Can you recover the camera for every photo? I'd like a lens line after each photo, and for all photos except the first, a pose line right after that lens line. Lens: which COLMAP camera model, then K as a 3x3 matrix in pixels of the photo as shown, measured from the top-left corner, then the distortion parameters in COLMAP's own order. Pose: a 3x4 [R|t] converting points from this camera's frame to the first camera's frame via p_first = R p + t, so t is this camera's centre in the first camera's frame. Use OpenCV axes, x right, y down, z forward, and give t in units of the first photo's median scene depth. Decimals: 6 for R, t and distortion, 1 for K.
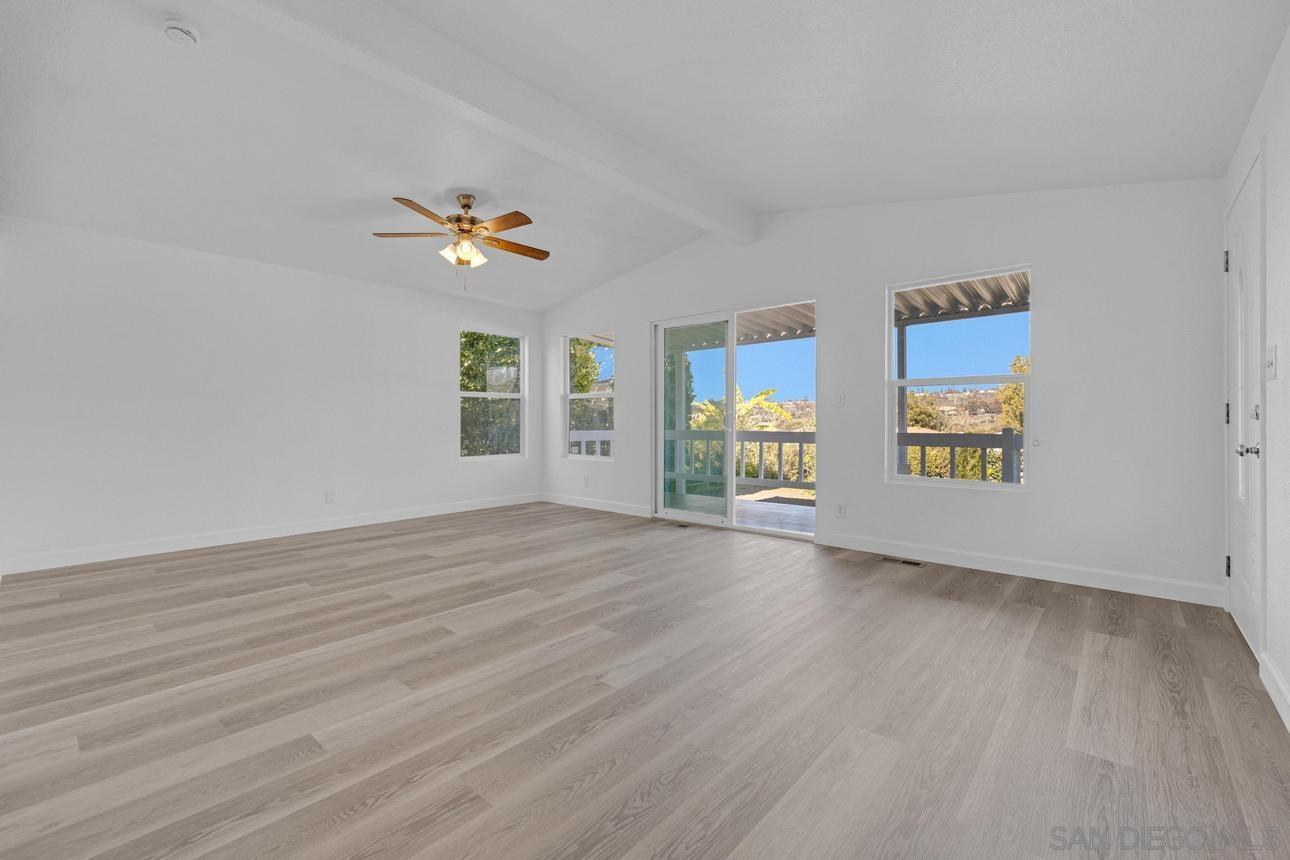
lens RADIAL K [[547.8, 0, 648.7], [0, 547.8, 431.2], [0, 0, 1]] dist [0.003218, -0.000862]
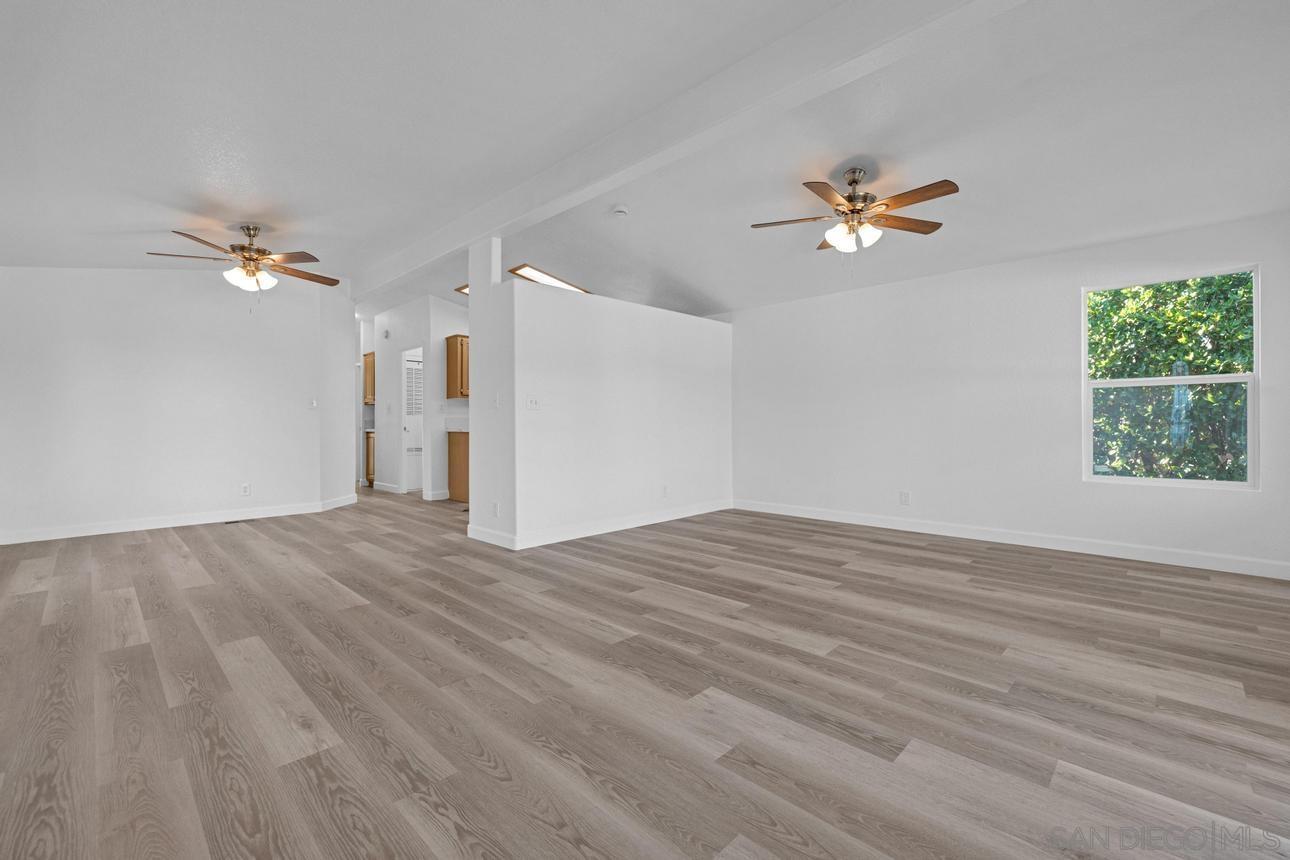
lens RADIAL K [[547.8, 0, 641.6], [0, 547.8, 422.2], [0, 0, 1]] dist [0.003218, -0.000862]
pose [[-0.068656, -0.003728, -0.997633, 0.739133], [-0.015154, 0.999882, -0.002693, -0.016519], [0.997525, 0.014933, -0.068705, 0.904481]]
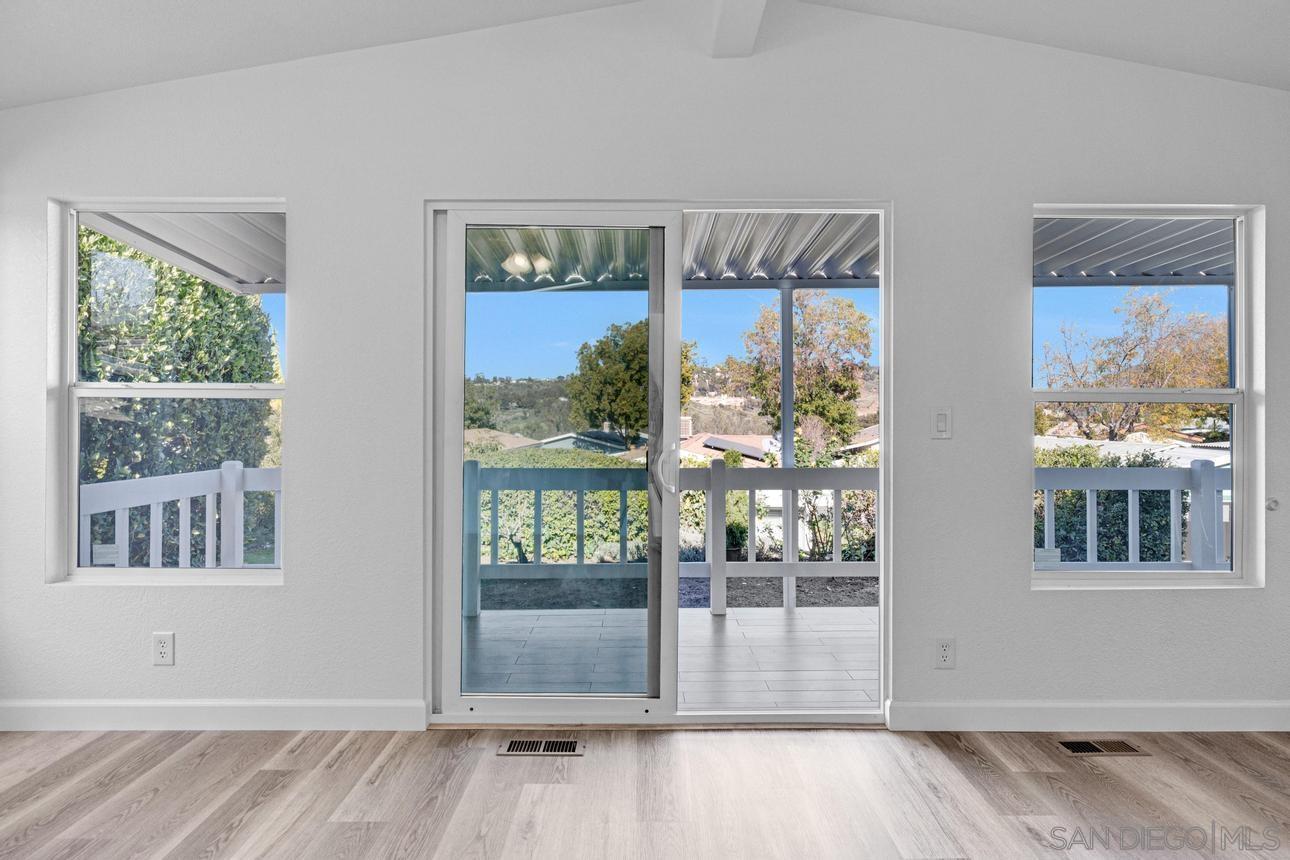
lens RADIAL K [[765.9, 0, 647.4], [0, 765.9, 421.3], [0, 0, 1]] dist [-0.002081, -0.000805]
pose [[0.749654, -0.001695, 0.661828, -0.400578], [0.010475, 0.999902, -0.009303, -0.077760], [-0.661748, 0.013907, 0.749598, 0.913531]]
